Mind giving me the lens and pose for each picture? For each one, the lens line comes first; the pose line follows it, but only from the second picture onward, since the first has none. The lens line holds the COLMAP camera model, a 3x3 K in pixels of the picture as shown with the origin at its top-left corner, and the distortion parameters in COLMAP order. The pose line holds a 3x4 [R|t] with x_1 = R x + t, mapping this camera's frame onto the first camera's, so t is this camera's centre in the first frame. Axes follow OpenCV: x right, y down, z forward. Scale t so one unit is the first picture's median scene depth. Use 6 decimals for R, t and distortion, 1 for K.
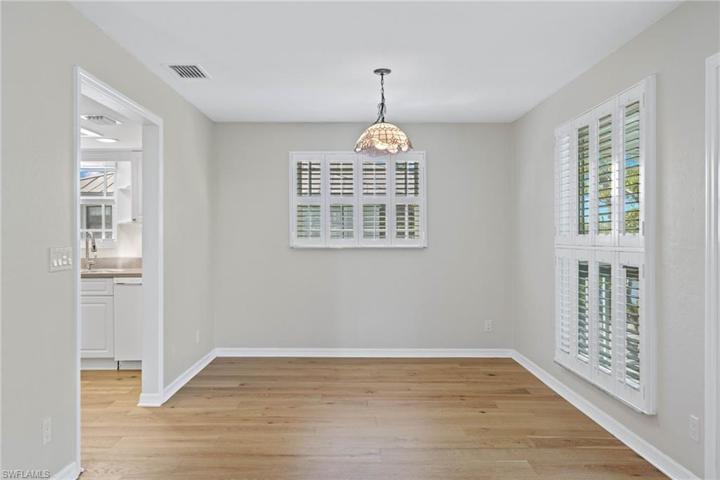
lens RADIAL K [[562.4, 0, 360.0], [0, 562.4, 240.0], [0, 0, 1]] dist [0.067126, -0.118785]
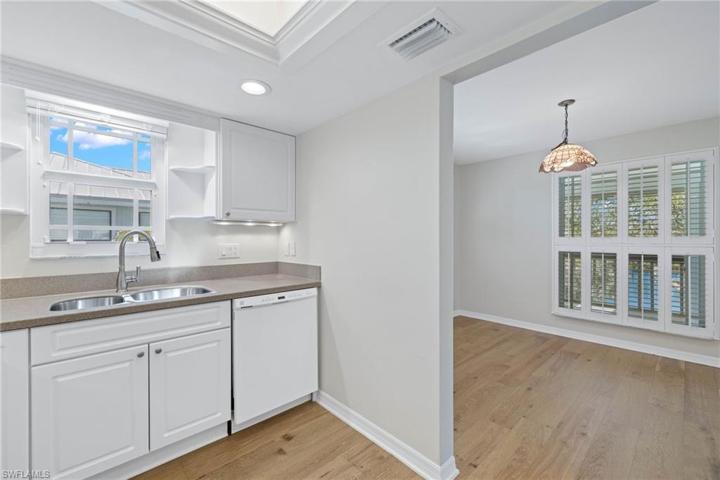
lens RADIAL K [[301.2, 0, 360.0], [0, 301.2, 240.0], [0, 0, 1]] dist [-0.000641, -0.000112]
pose [[0.737384, -0.002248, 0.675470, -0.572673], [0.003677, 0.999993, -0.000687, -0.002738], [-0.675464, 0.002991, 0.737387, 0.650279]]
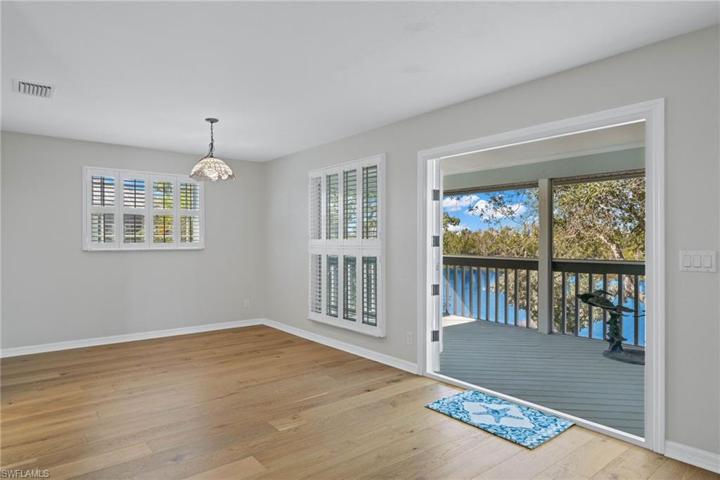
lens RADIAL K [[427.8, 0, 360.0], [0, 427.8, 240.0], [0, 0, 1]] dist [-0.000152, -0.000082]
pose [[0.773873, 0.002120, 0.633338, -0.265615], [0.004347, 0.999953, -0.008658, 0.001662], [-0.633326, 0.009454, 0.773827, -0.020815]]
